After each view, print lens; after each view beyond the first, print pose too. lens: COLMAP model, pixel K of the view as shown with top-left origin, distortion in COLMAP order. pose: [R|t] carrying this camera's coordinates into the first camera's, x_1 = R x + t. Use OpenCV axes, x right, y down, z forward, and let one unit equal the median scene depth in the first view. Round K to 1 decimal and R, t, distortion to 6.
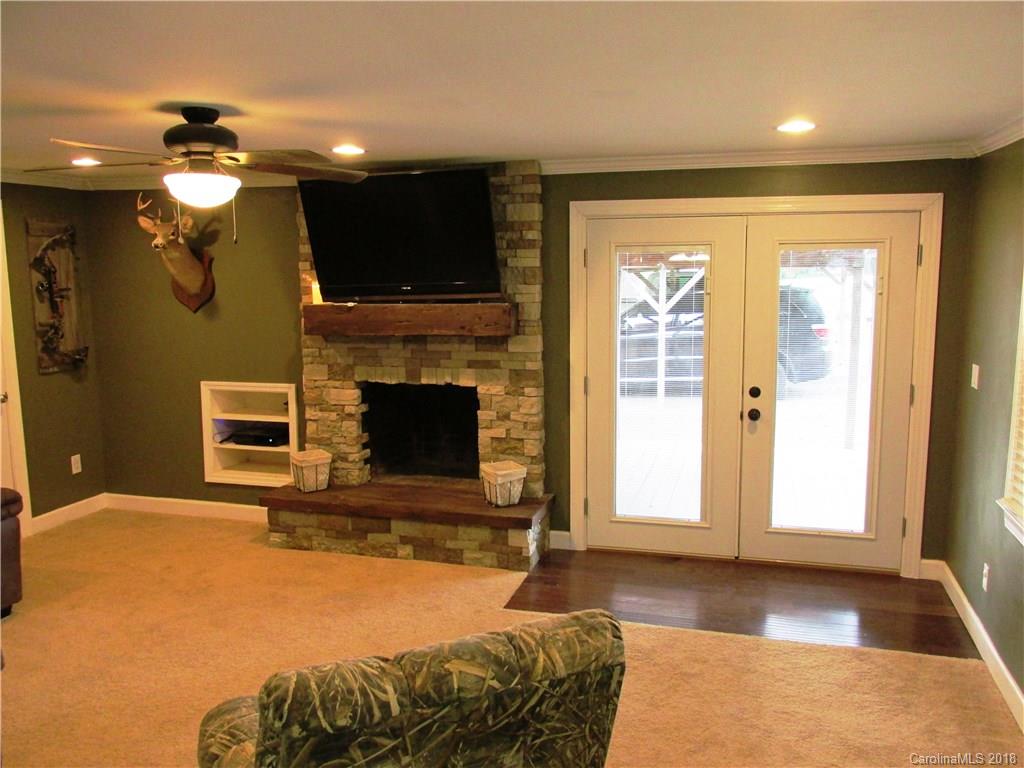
lens RADIAL K [[855.4, 0, 514.2], [0, 855.4, 385.8], [0, 0, 1]] dist [-0.037138, 0.012712]
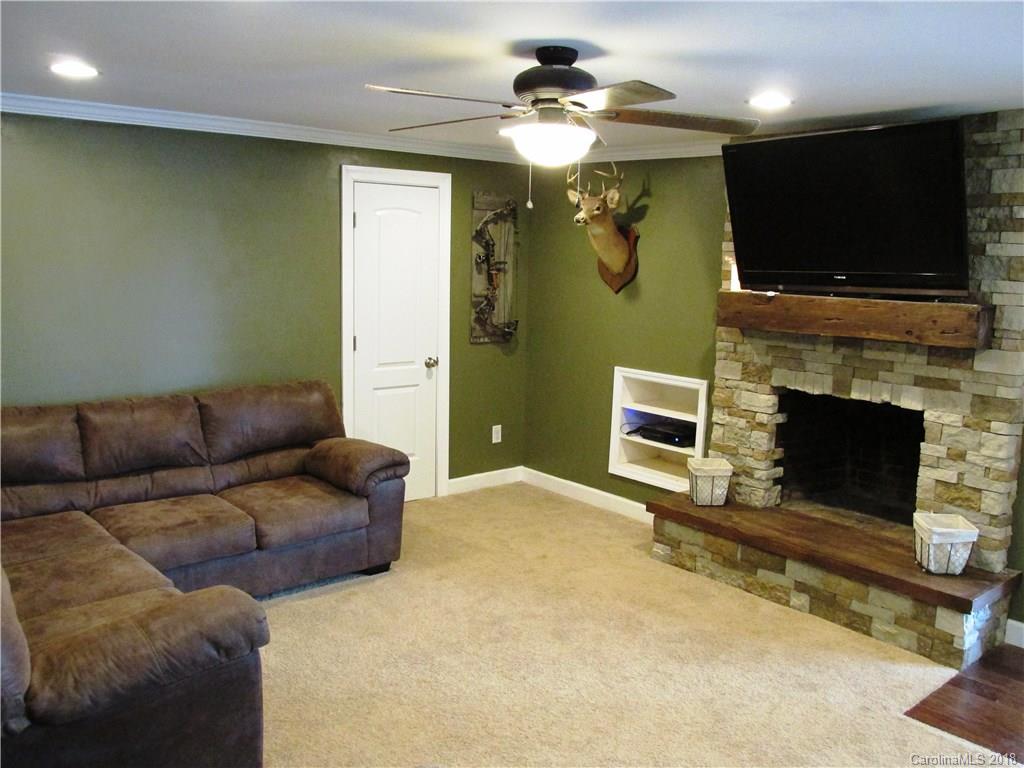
lens RADIAL K [[855.4, 0, 508.8], [0, 855.4, 383.7], [0, 0, 1]] dist [-0.037138, 0.012712]
pose [[0.832782, 0.114333, -0.541666, 0.055635], [-0.109709, 0.993120, 0.040953, -0.013684], [0.542622, 0.025321, 0.839595, 0.161905]]
